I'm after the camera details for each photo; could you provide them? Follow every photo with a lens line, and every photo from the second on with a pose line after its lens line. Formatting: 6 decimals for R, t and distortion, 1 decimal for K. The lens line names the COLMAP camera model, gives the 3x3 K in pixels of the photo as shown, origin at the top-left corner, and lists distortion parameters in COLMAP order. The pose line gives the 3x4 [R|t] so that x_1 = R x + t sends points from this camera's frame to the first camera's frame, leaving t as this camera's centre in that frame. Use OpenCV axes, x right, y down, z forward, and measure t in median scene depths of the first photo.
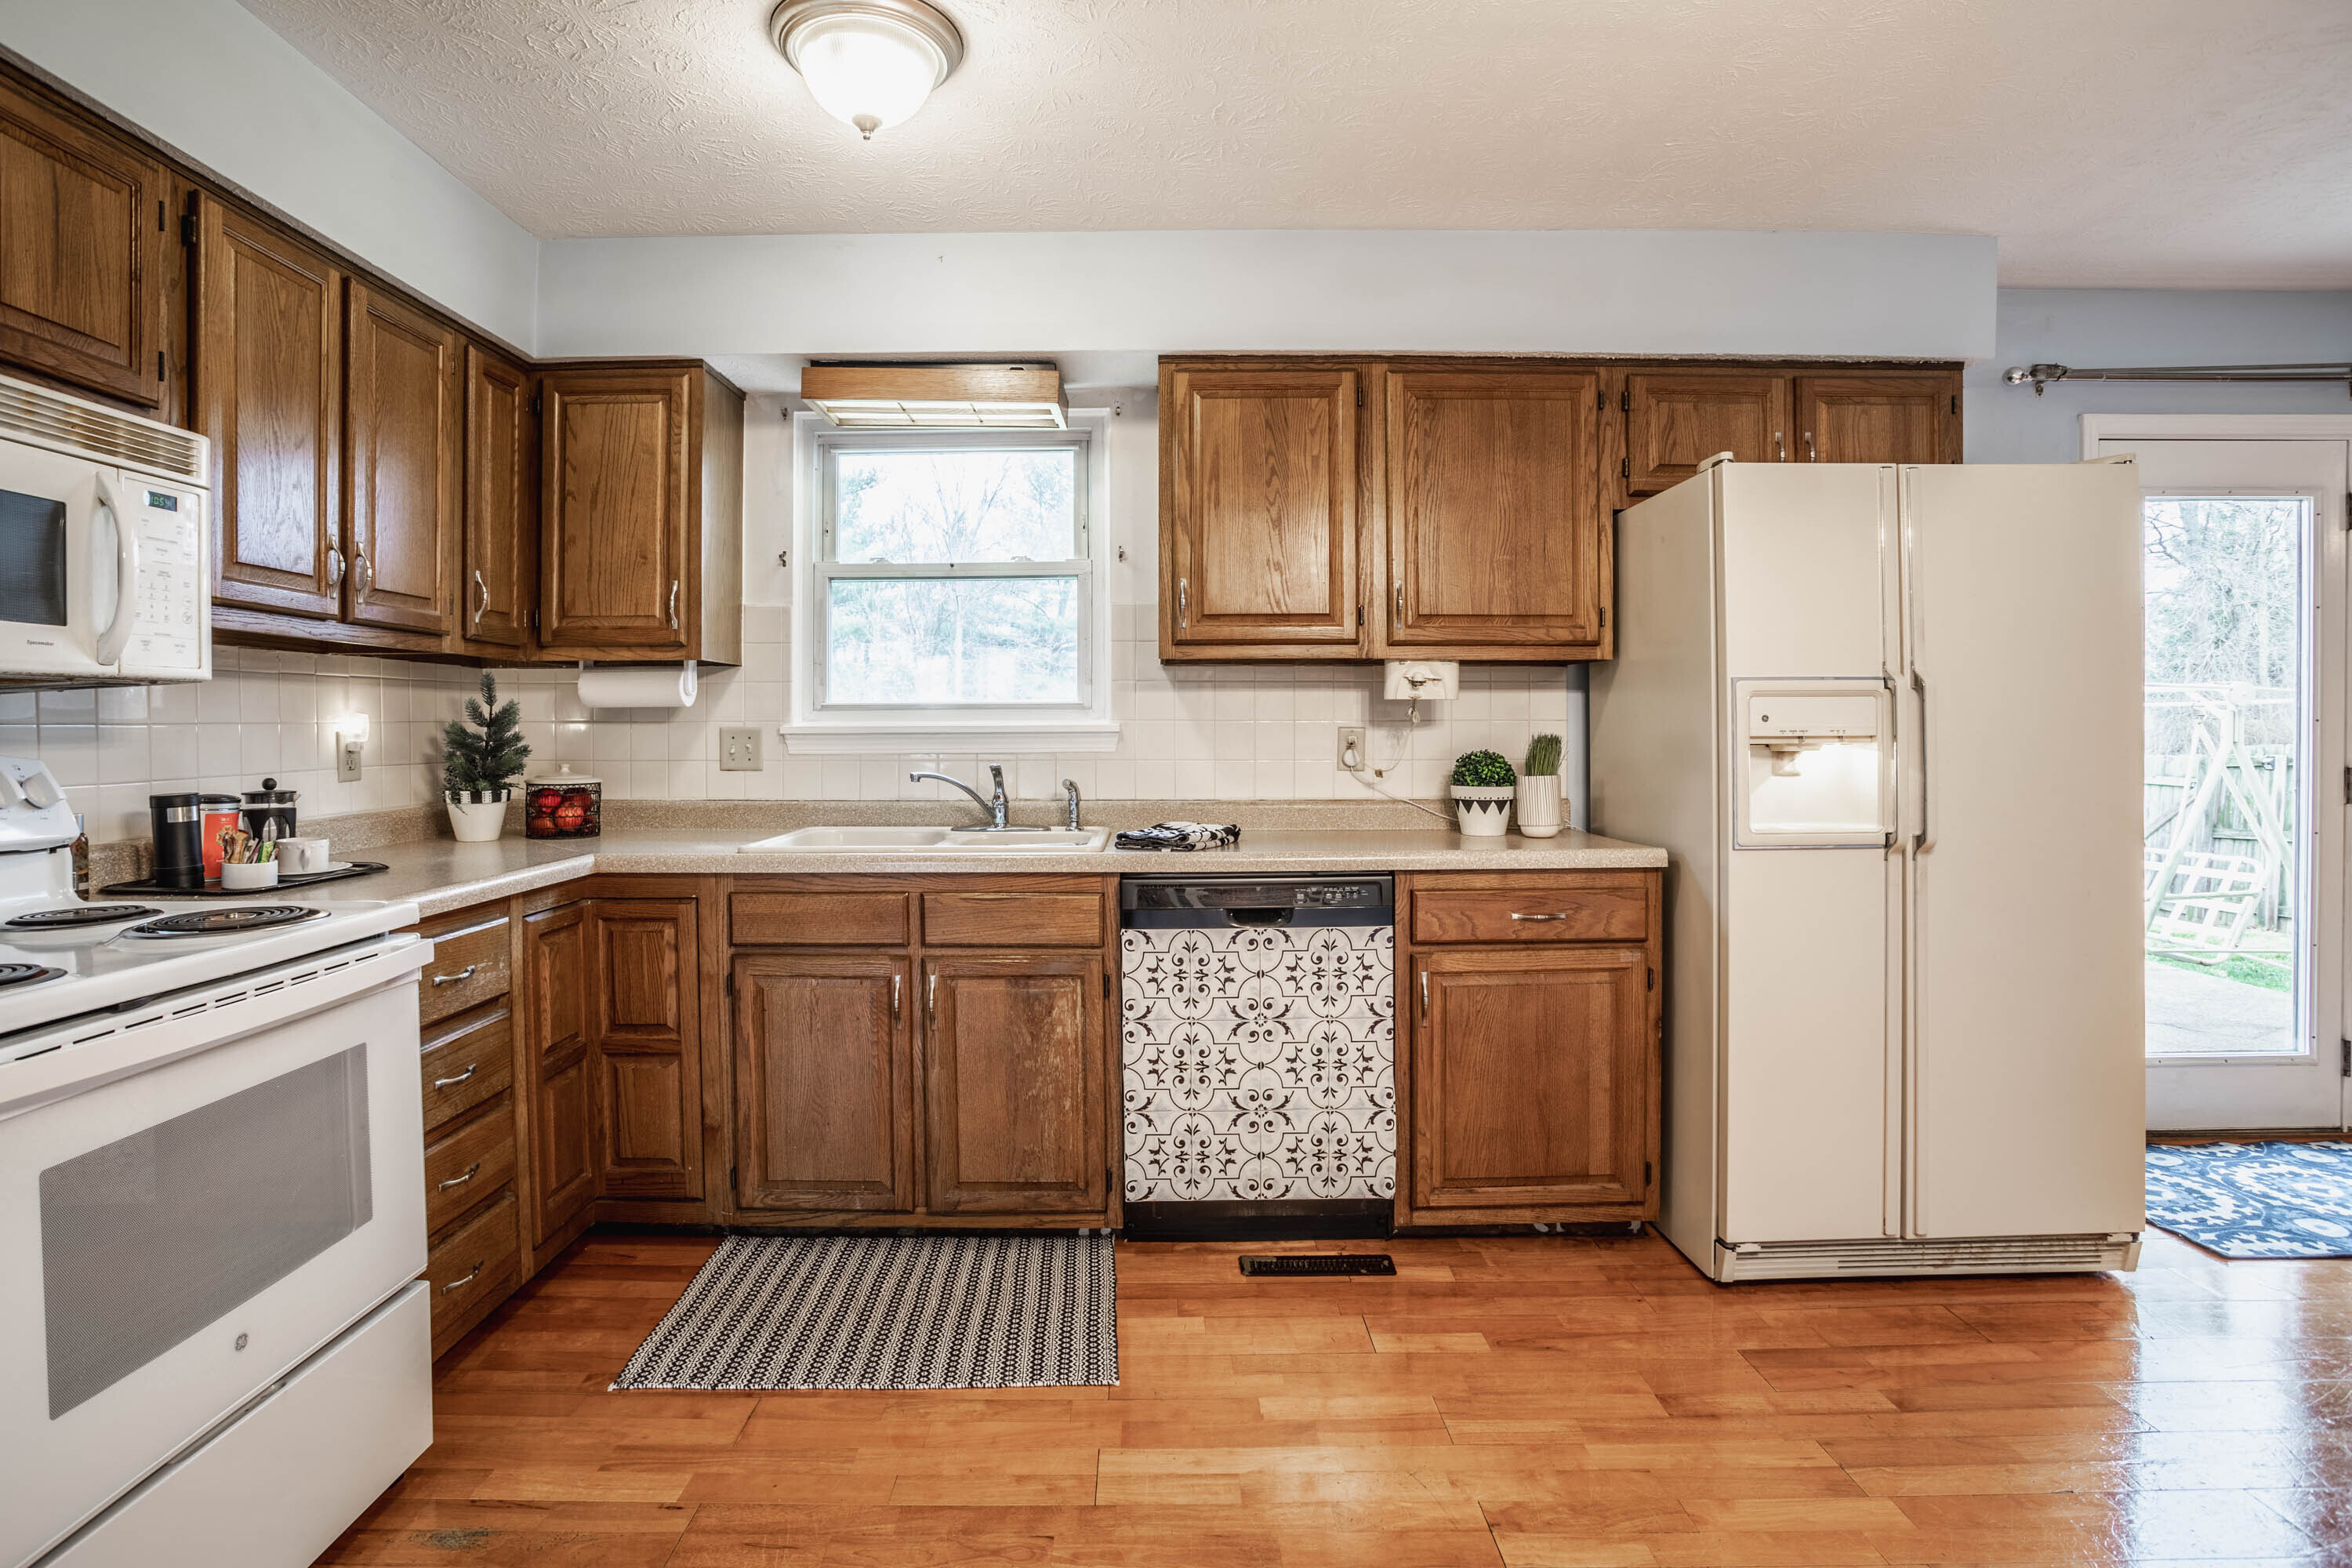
lens RADIAL K [[1190.9, 0, 1158.9], [0, 1190.9, 744.3], [0, 0, 1]] dist [-0.050972, 0.030677]
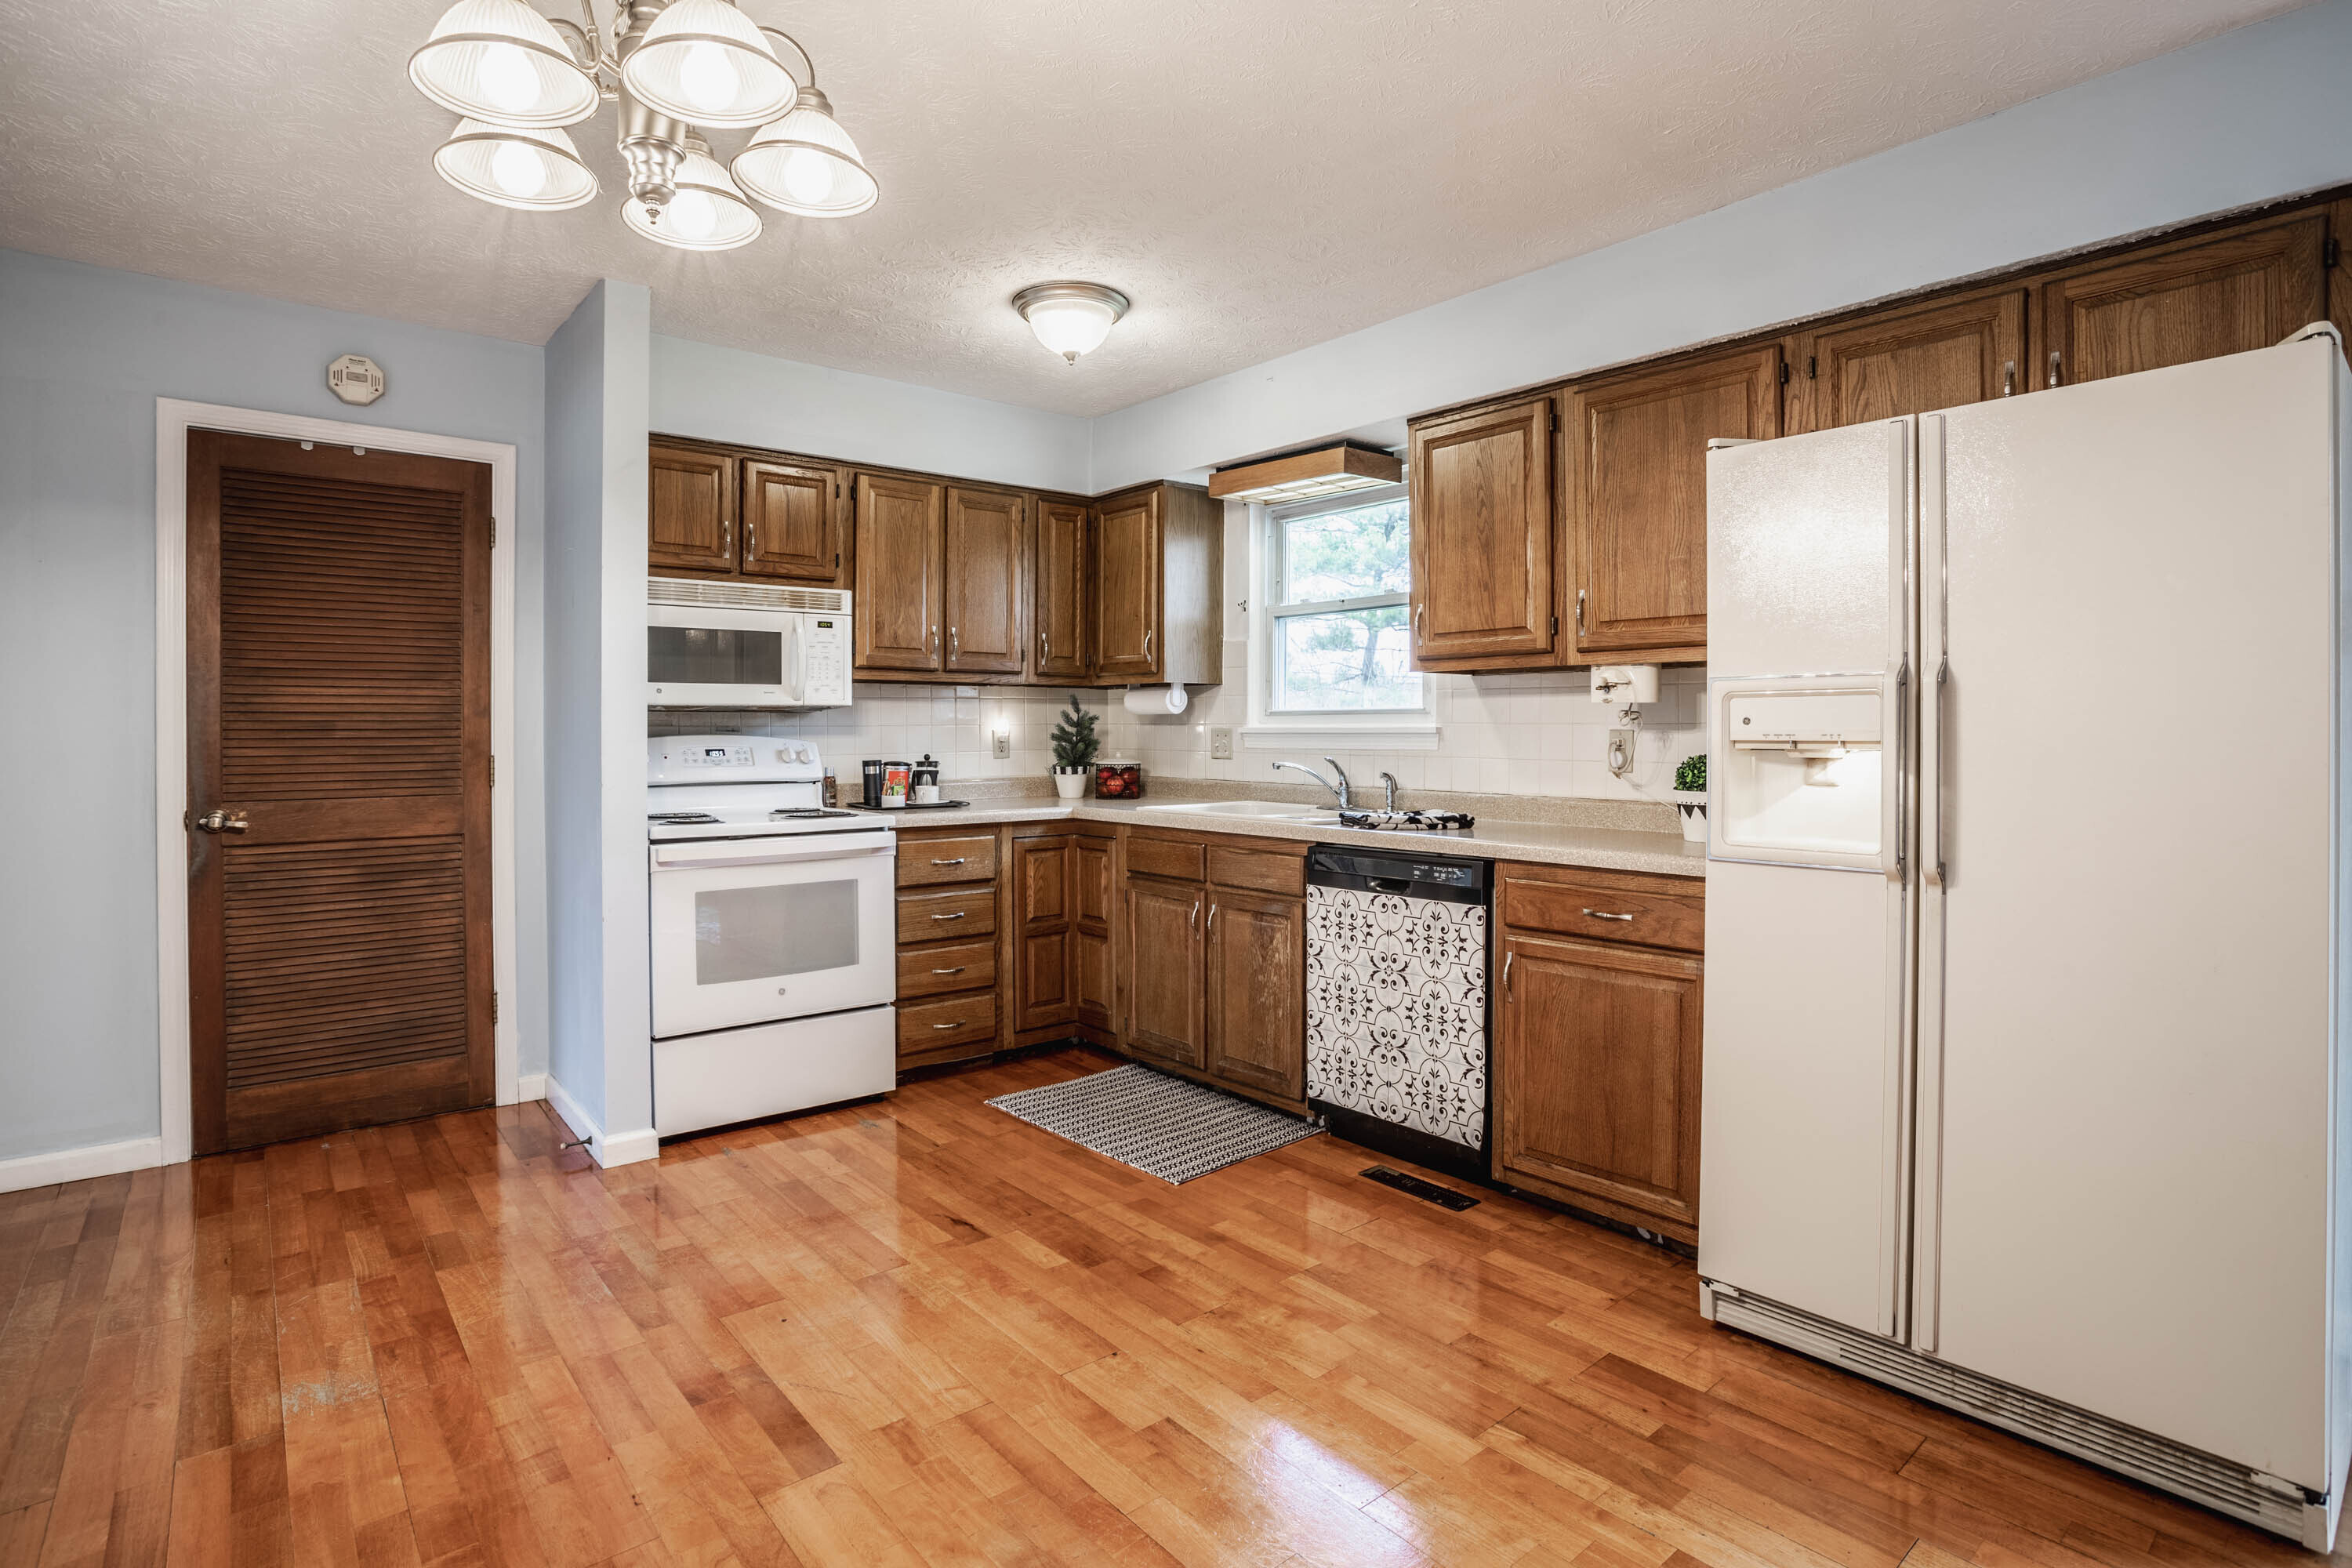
lens RADIAL K [[1190.9, 0, 1158.9], [0, 1190.9, 744.3], [0, 0, 1]] dist [-0.050972, 0.030677]
pose [[0.609595, 0.013221, -0.792603, 0.849543], [-0.013252, 0.999891, 0.006486, -0.003953], [0.792602, 0.006550, 0.609704, 0.093139]]
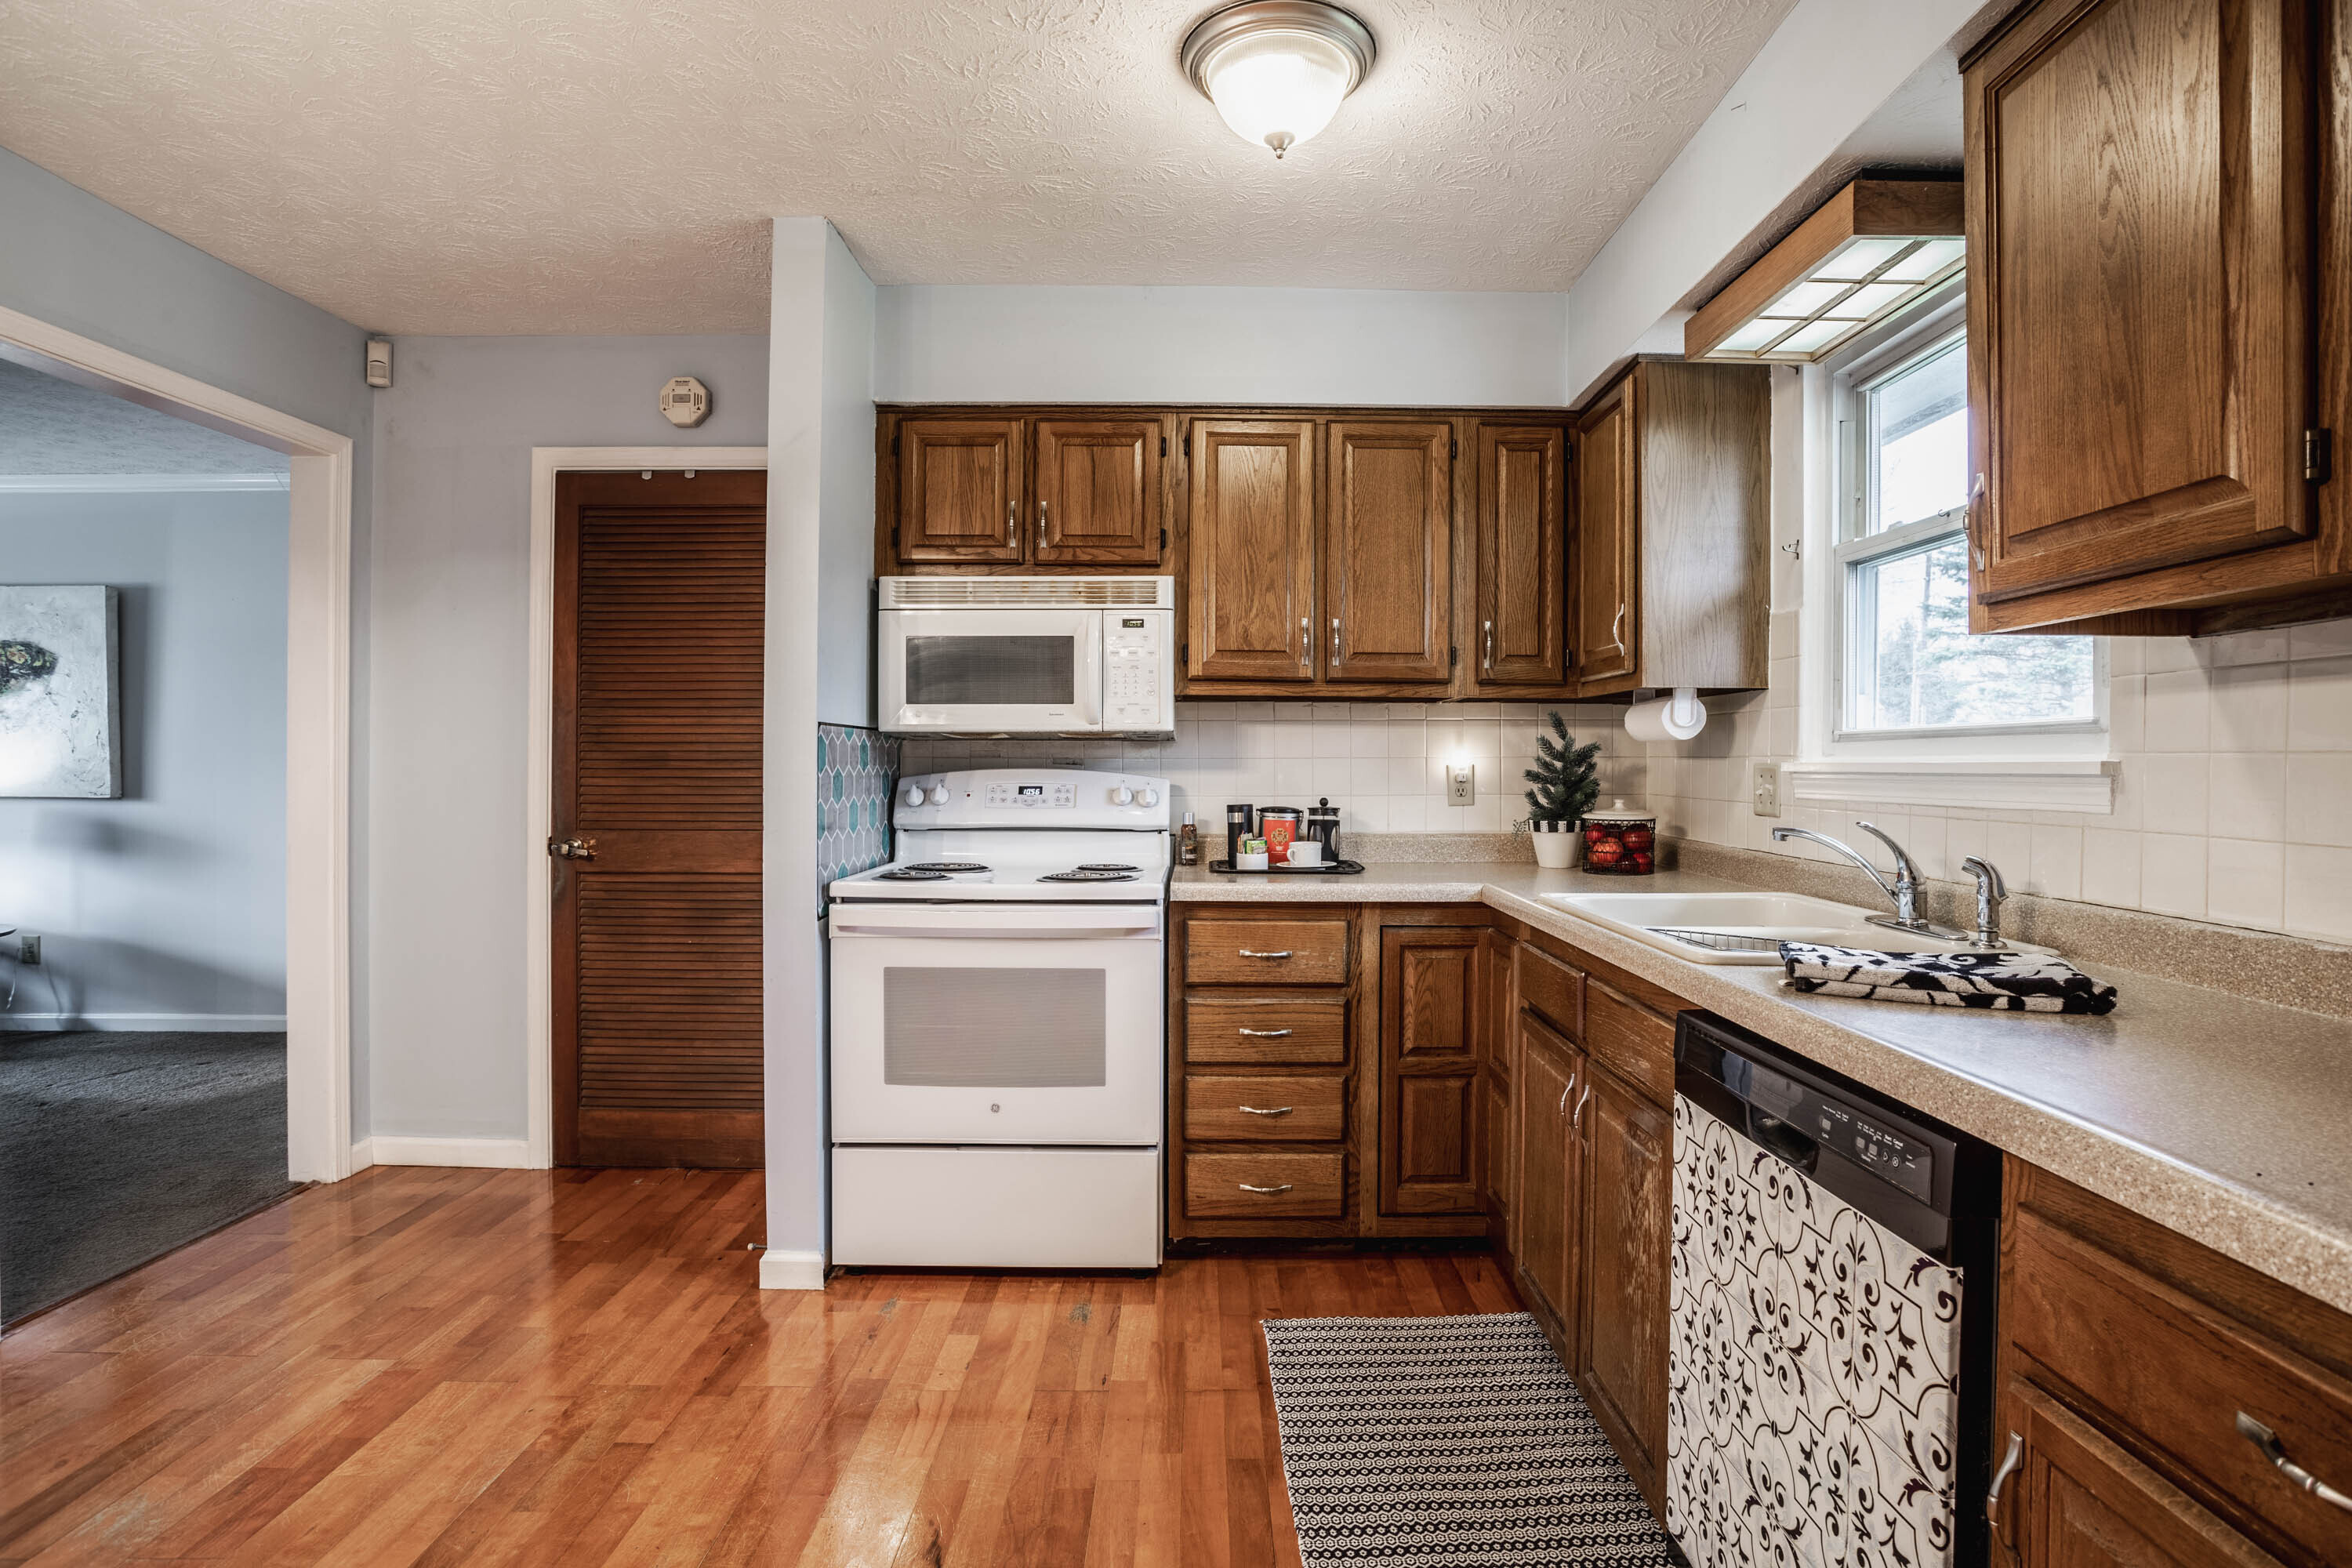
lens RADIAL K [[1214.7, 0, 1170.5], [0, 1214.7, 772.6], [0, 0, 1]] dist [-0.081512, 0.041599]
pose [[-0.020730, 0.010676, -0.999728, 0.566353], [-0.019550, 0.999747, 0.011082, -0.010872], [0.999594, 0.019774, -0.020516, 0.714152]]
